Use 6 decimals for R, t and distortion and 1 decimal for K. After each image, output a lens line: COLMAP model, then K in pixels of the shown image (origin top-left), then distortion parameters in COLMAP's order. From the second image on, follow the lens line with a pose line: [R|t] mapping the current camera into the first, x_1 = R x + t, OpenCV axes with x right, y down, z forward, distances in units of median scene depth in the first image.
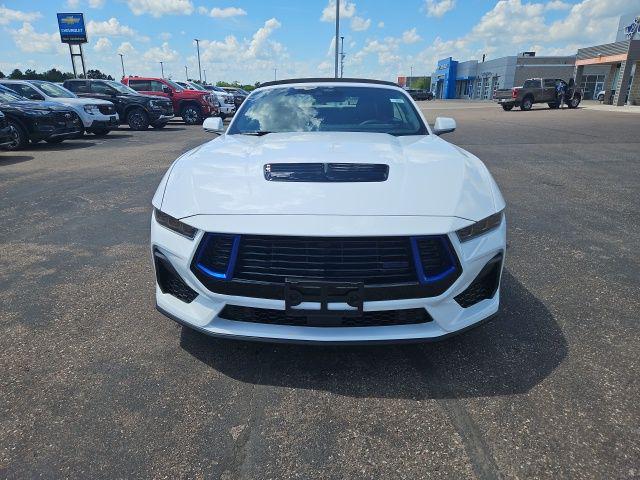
lens RADIAL K [[435.0, 0, 323.4], [0, 435.0, 241.2], [0, 0, 1]] dist [0.053684, -0.043787]
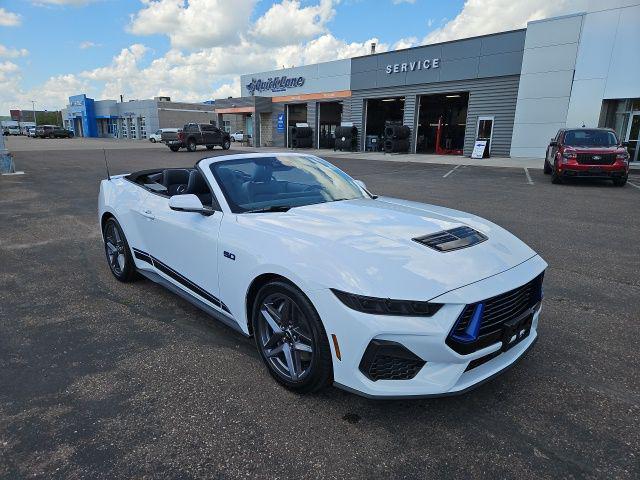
lens RADIAL K [[435.0, 0, 308.8], [0, 435.0, 247.6], [0, 0, 1]] dist [0.053684, -0.043787]
pose [[0.715883, -0.159555, 0.679745, -0.095511], [0.202967, 0.979054, 0.016055, -0.018244], [-0.668069, 0.126472, 0.733273, 0.032437]]
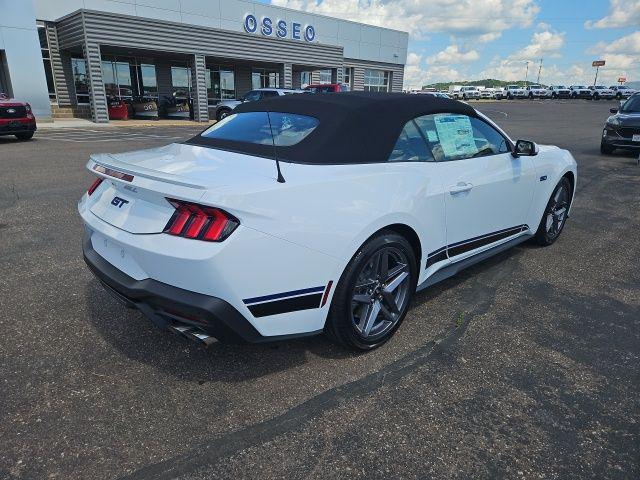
lens RADIAL K [[435.0, 0, 314.9], [0, 435.0, 238.0], [0, 0, 1]] dist [0.053684, -0.043787]
pose [[-0.722704, -0.208724, 0.658887, -0.080112], [0.203851, 0.846531, 0.491762, -0.088838], [-0.660411, 0.489713, -0.569243, 0.269589]]
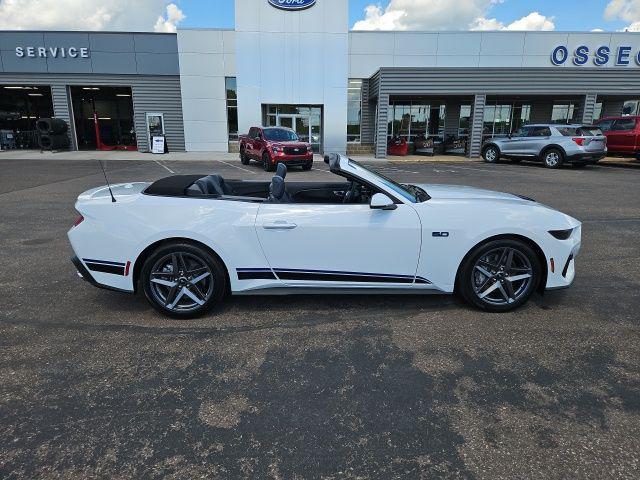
lens RADIAL K [[435.0, 0, 321.4], [0, 435.0, 240.4], [0, 0, 1]] dist [0.053684, -0.043787]
pose [[-0.080039, -0.232335, 0.969337, -0.170241], [0.306337, 0.919662, 0.245723, -0.063882], [-0.948552, 0.316611, -0.002436, 0.166337]]
